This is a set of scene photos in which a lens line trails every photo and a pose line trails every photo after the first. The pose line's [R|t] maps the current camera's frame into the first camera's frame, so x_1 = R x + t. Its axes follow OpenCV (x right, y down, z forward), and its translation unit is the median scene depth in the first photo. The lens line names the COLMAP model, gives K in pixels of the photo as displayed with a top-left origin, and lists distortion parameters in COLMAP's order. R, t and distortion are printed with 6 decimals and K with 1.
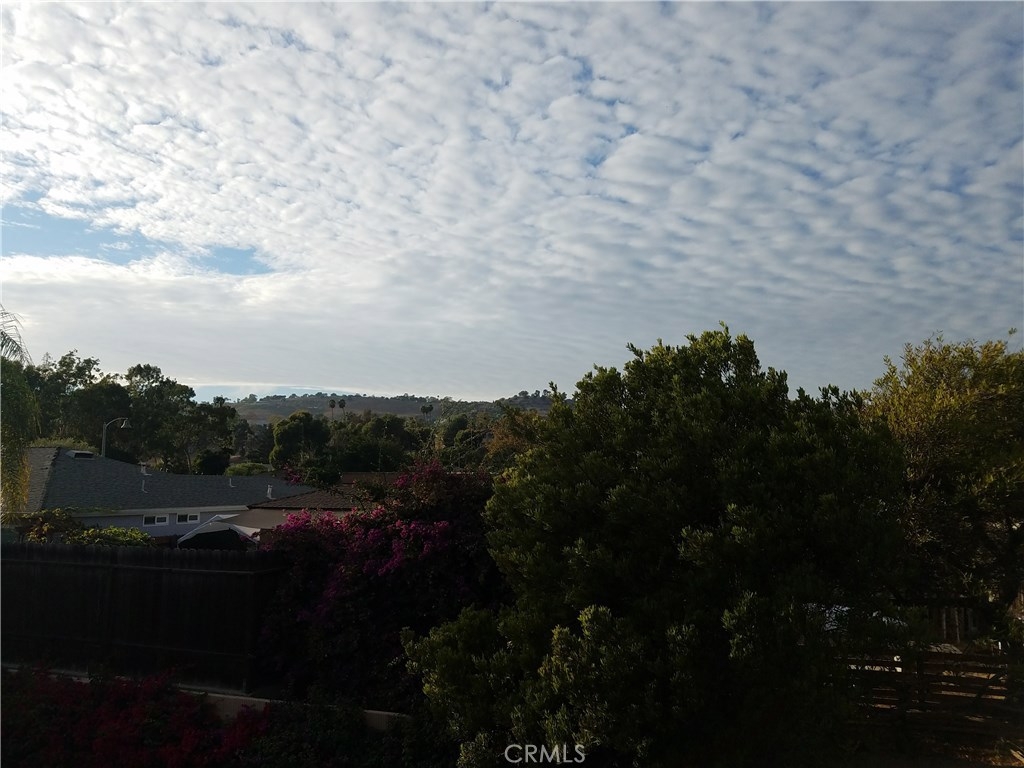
lens RADIAL K [[783.6, 0, 507.3], [0, 783.6, 408.7], [0, 0, 1]] dist [0.261859, -0.427467]
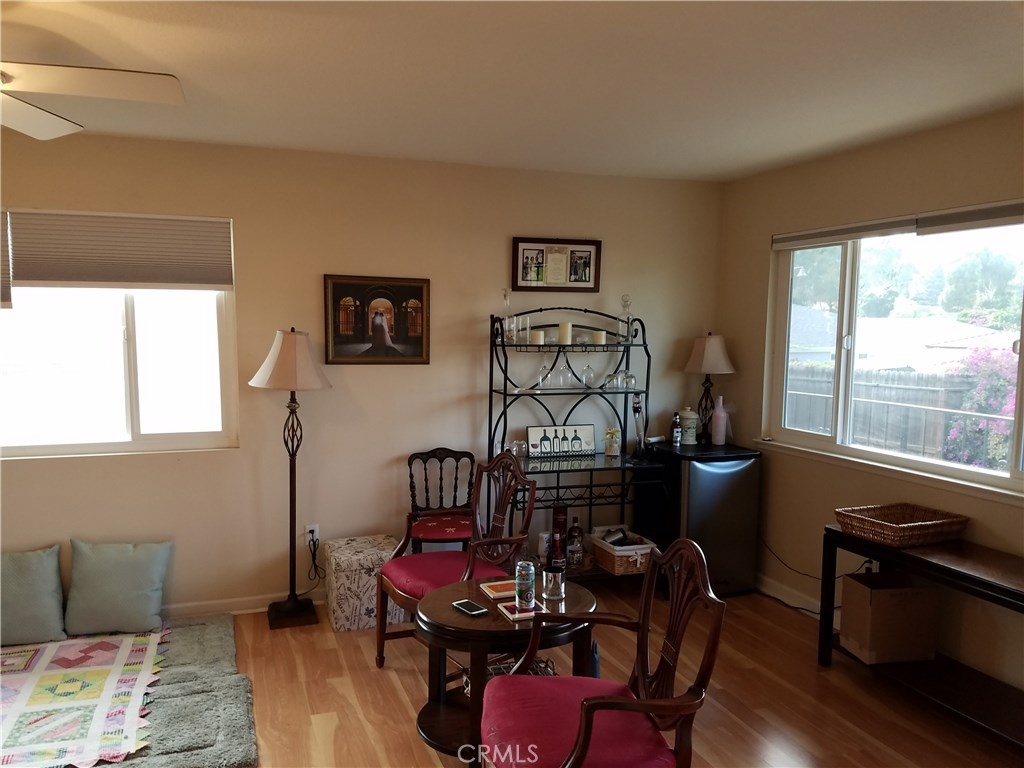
lens RADIAL K [[783.6, 0, 507.3], [0, 783.6, 408.7], [0, 0, 1]] dist [0.261859, -0.427467]
pose [[0.715666, 0.061273, -0.695750, 0.094836], [0.071911, 0.984386, 0.160662, -0.027785], [0.694731, -0.165012, 0.700086, -0.397324]]
